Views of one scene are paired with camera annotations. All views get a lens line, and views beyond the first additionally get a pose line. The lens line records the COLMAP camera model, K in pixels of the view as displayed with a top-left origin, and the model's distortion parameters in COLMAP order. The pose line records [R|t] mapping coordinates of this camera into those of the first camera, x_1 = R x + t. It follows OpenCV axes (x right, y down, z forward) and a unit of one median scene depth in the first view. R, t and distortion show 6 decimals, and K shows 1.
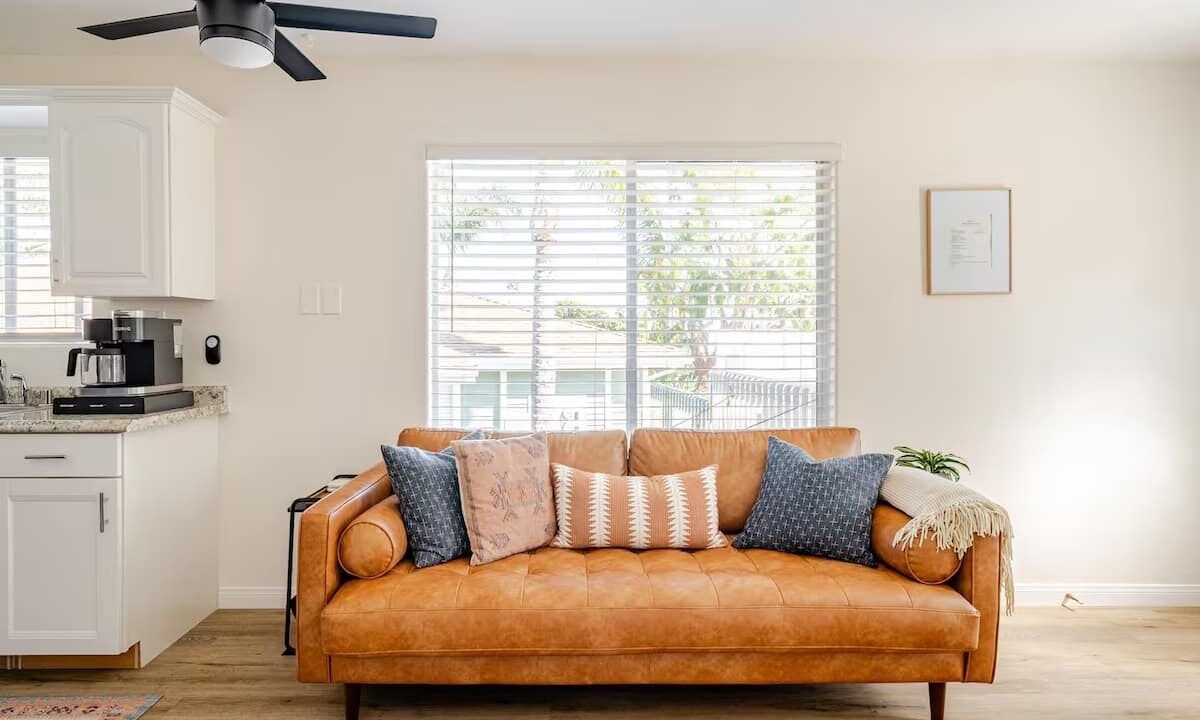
lens RADIAL K [[672.6, 0, 598.3], [0, 672.6, 342.1], [0, 0, 1]] dist [0.001712, 0.000255]
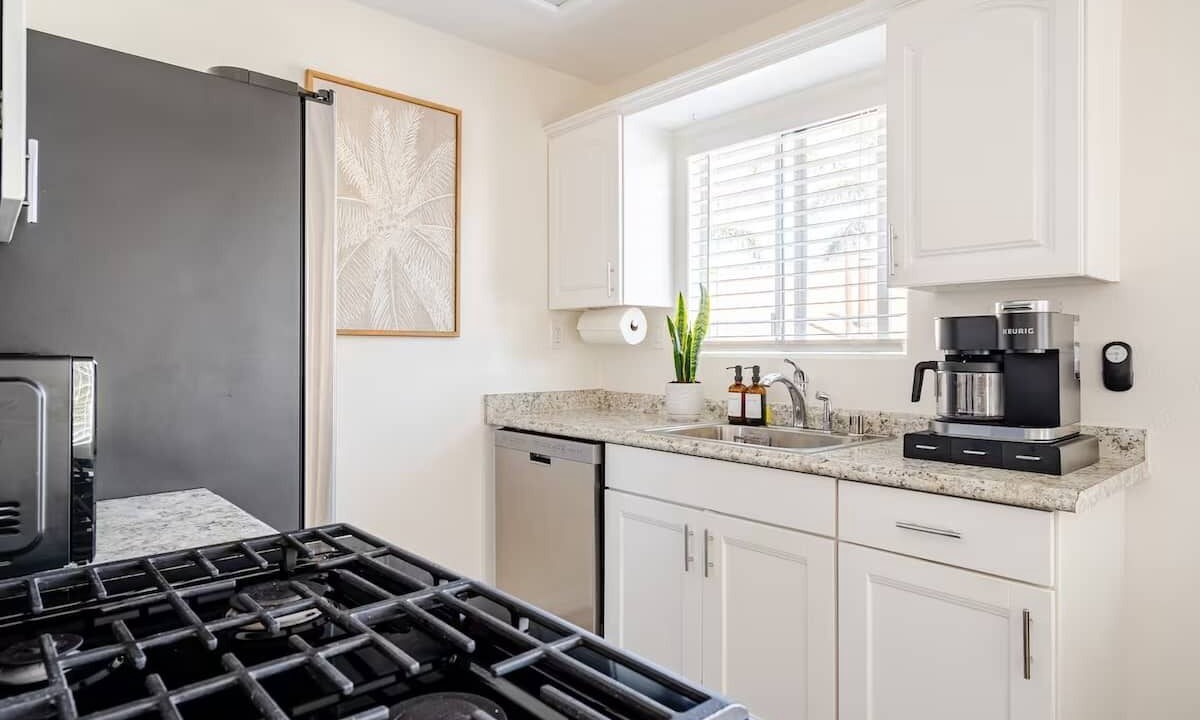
lens RADIAL K [[672.6, 0, 598.3], [0, 672.6, 342.1], [0, 0, 1]] dist [0.001712, 0.000255]
pose [[0.685601, -0.004237, -0.727965, -0.507421], [-0.006629, 0.999905, -0.012062, 0.000081], [0.727947, 0.013095, 0.685508, 0.291926]]
